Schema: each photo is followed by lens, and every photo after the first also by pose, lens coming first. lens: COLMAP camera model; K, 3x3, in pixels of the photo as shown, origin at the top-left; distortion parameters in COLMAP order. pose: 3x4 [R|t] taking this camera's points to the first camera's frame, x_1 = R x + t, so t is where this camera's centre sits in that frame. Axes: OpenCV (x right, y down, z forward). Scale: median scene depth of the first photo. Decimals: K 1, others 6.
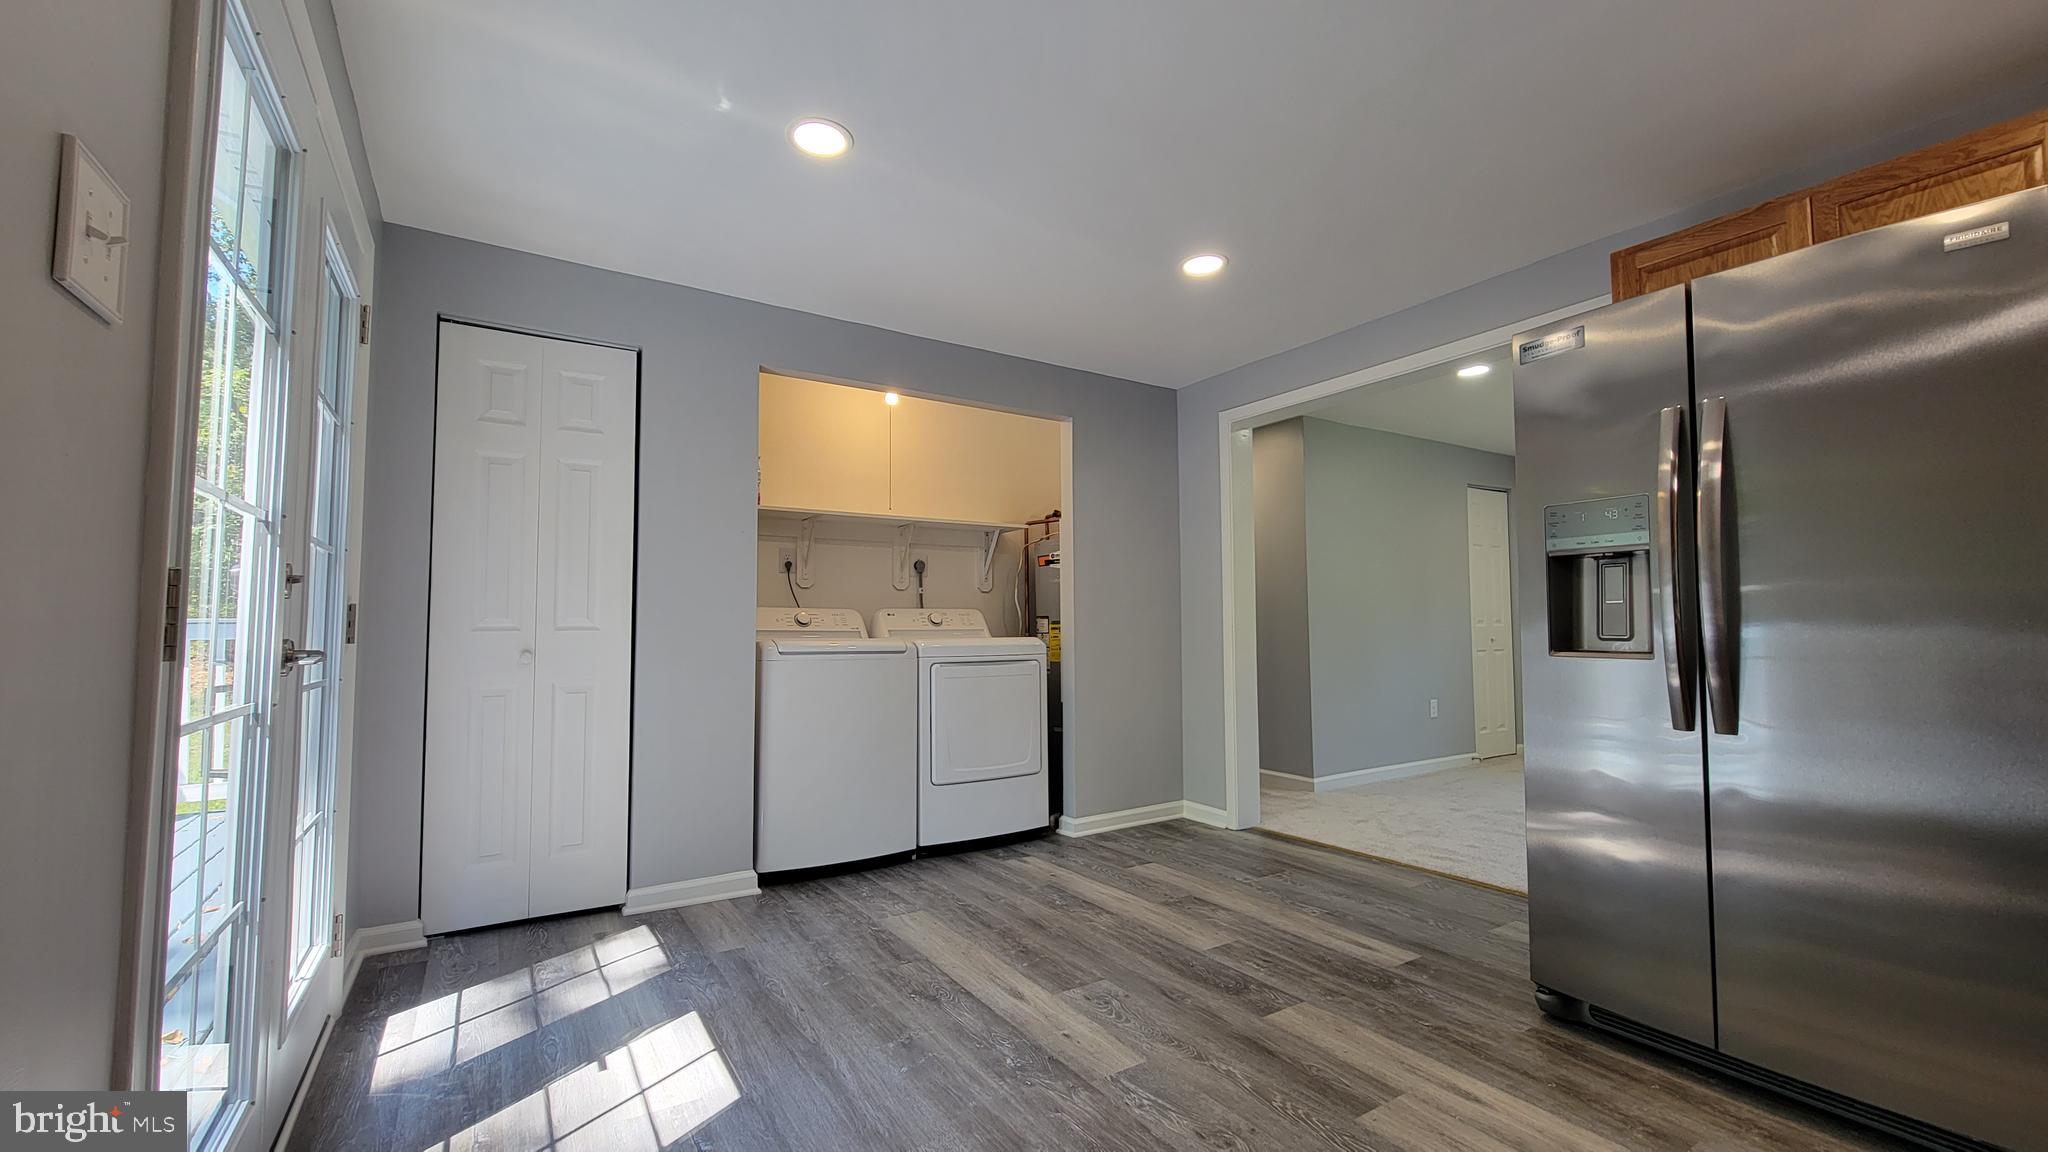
lens RADIAL K [[826.1, 0, 1030.2], [0, 826.1, 577.1], [0, 0, 1]] dist [0.001401, -0.000215]
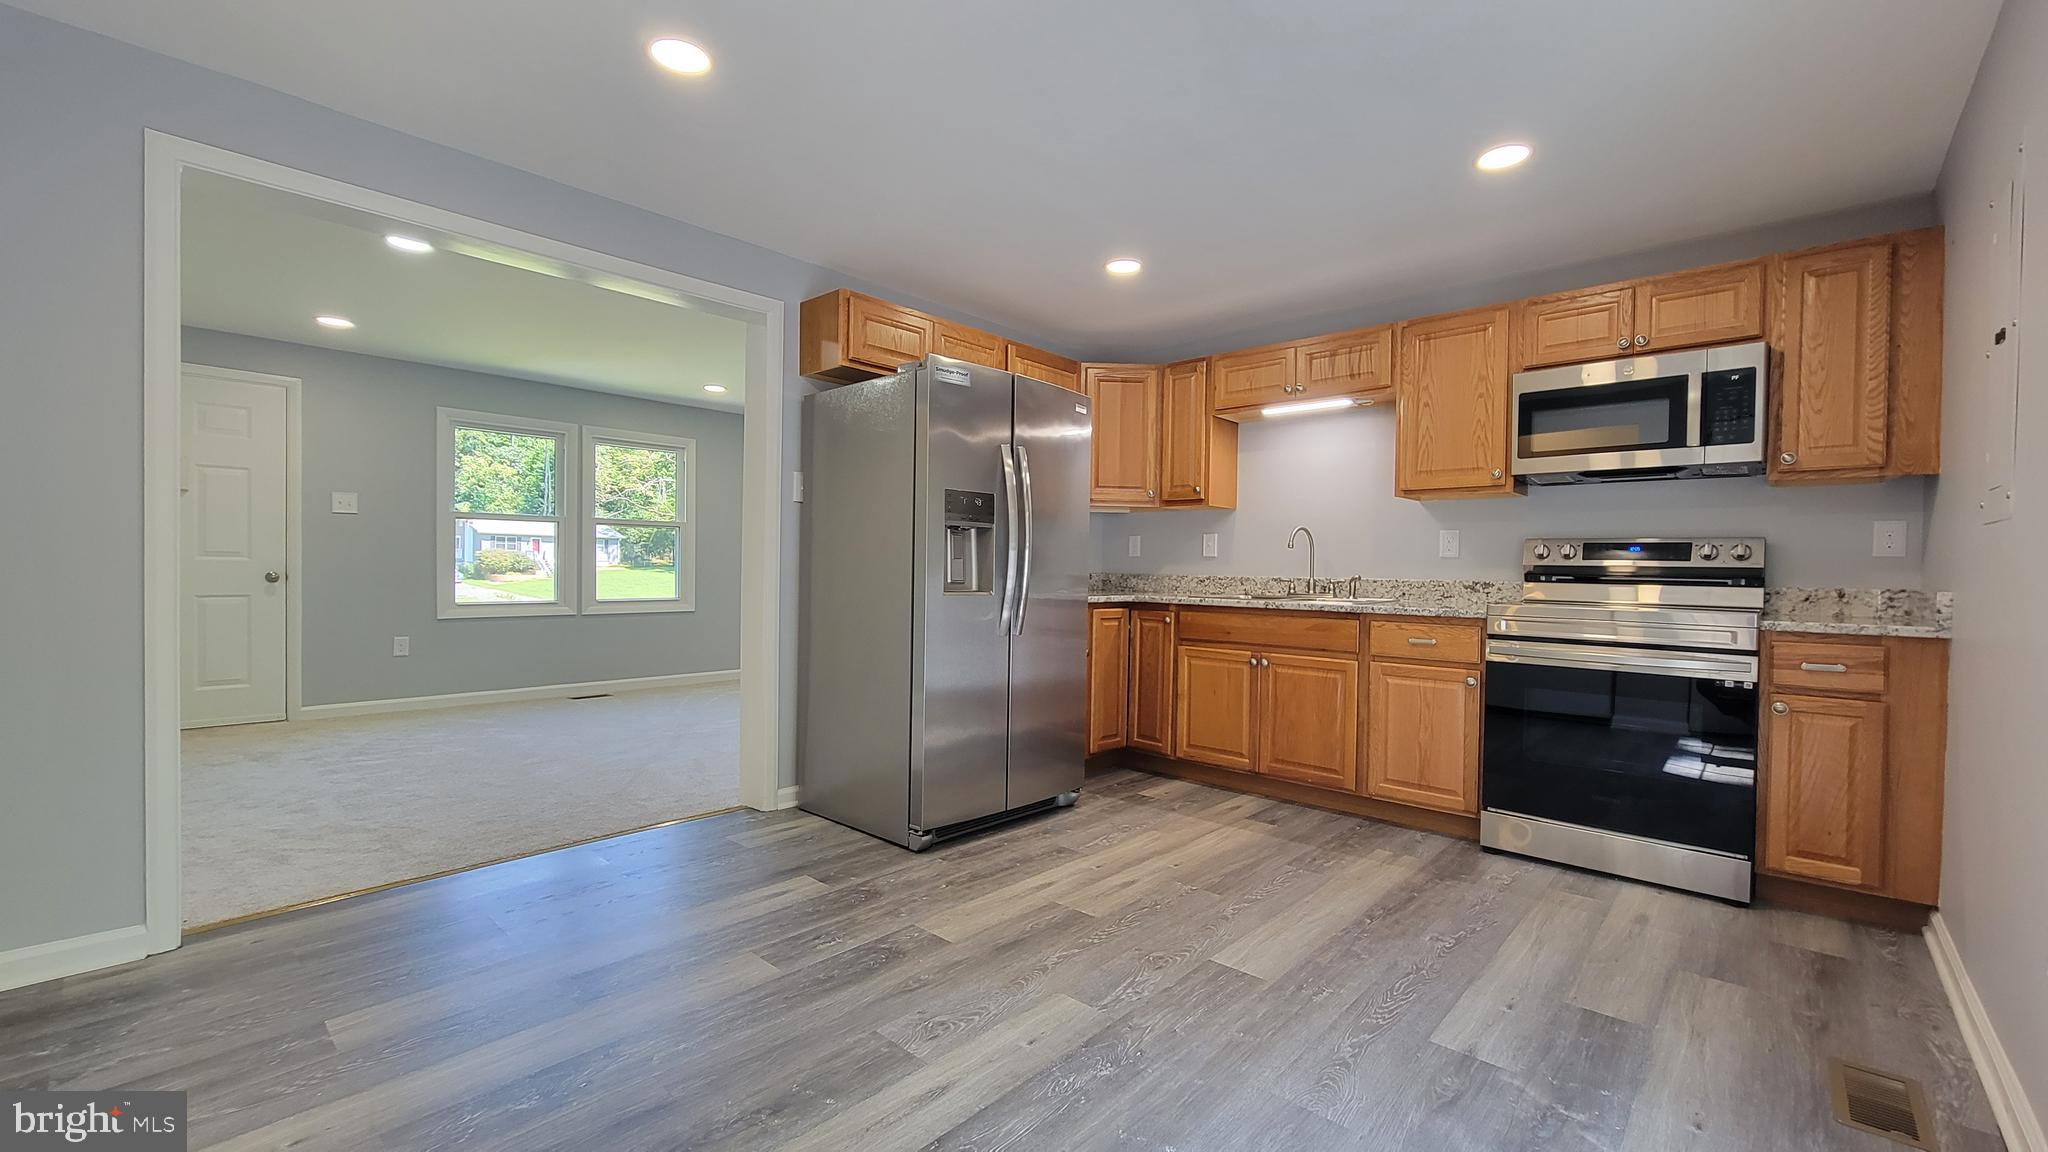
lens RADIAL K [[826.1, 0, 1030.2], [0, 826.1, 577.1], [0, 0, 1]] dist [0.001401, -0.000215]
pose [[-0.255281, -0.010259, 0.966813, -0.745928], [-0.074837, 0.997154, -0.009180, 0.062716], [-0.963966, -0.074697, -0.255322, 1.172409]]
